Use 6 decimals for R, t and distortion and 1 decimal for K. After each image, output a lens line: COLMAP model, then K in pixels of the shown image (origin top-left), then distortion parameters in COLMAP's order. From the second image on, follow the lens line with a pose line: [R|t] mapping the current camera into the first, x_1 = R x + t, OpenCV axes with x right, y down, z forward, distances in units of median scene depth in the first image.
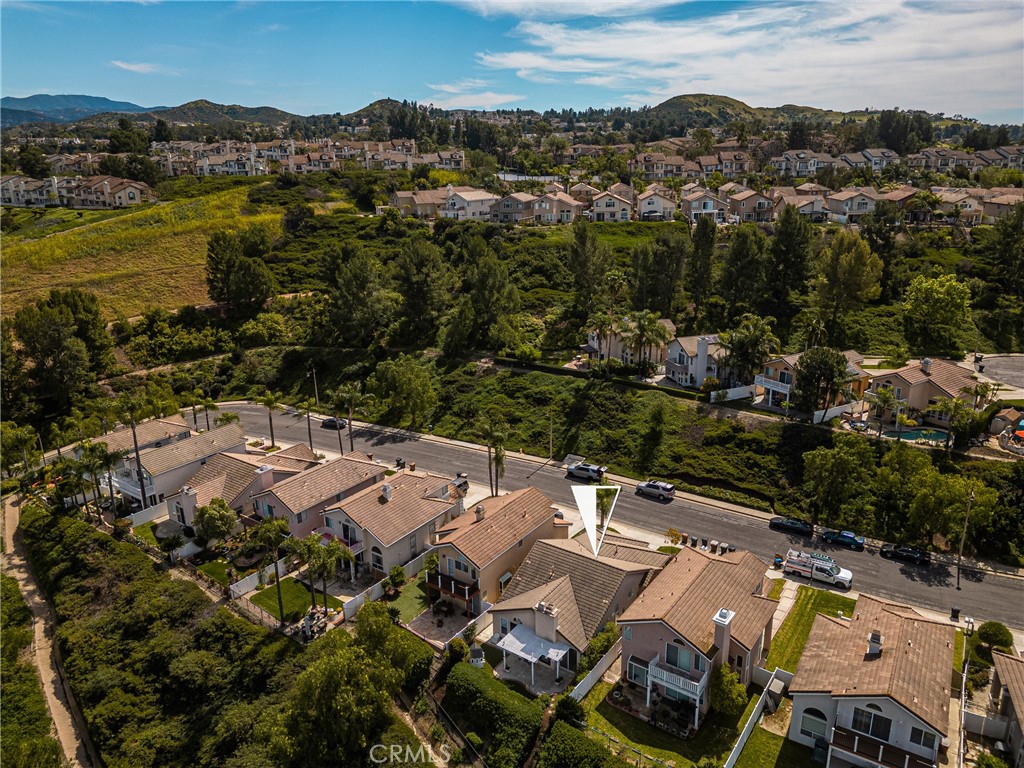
lens RADIAL K [[719.6, 0, 512.0], [0, 719.6, 384.0], [0, 0, 1]] dist [0.079115, -0.095862]
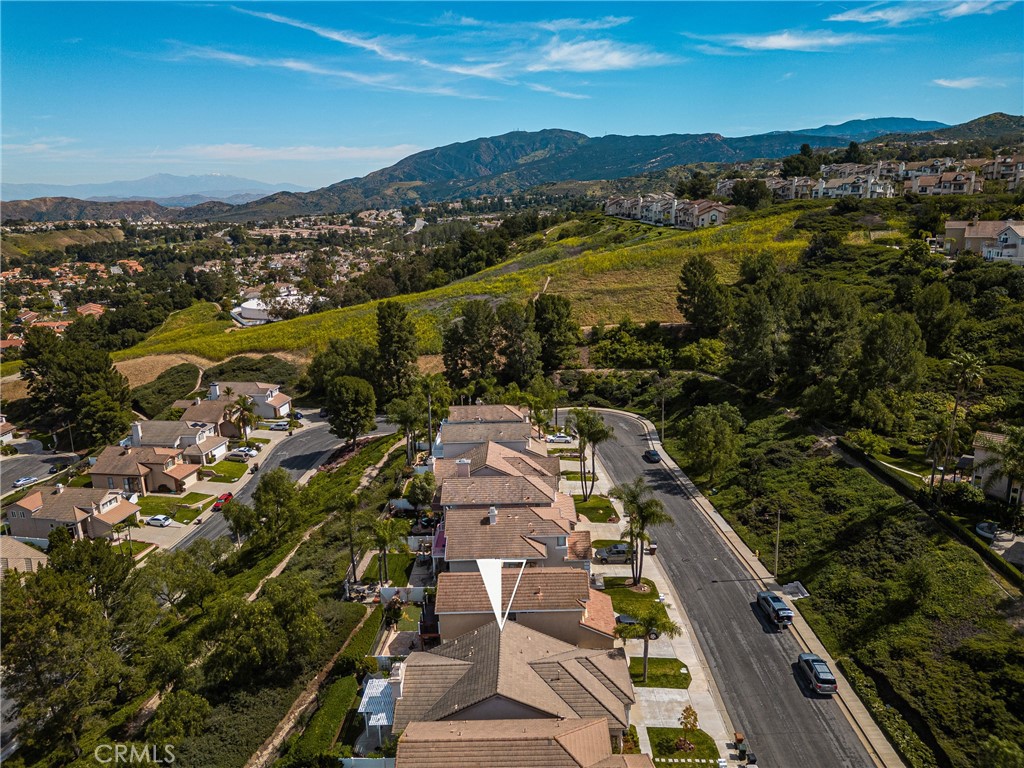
lens RADIAL K [[719.6, 0, 512.0], [0, 719.6, 384.0], [0, 0, 1]] dist [0.079115, -0.095862]
pose [[0.572176, 0.214421, -0.791605, 0.522454], [-0.232774, 0.967983, 0.093946, -0.114937], [0.786404, 0.130511, 0.603768, 0.323889]]
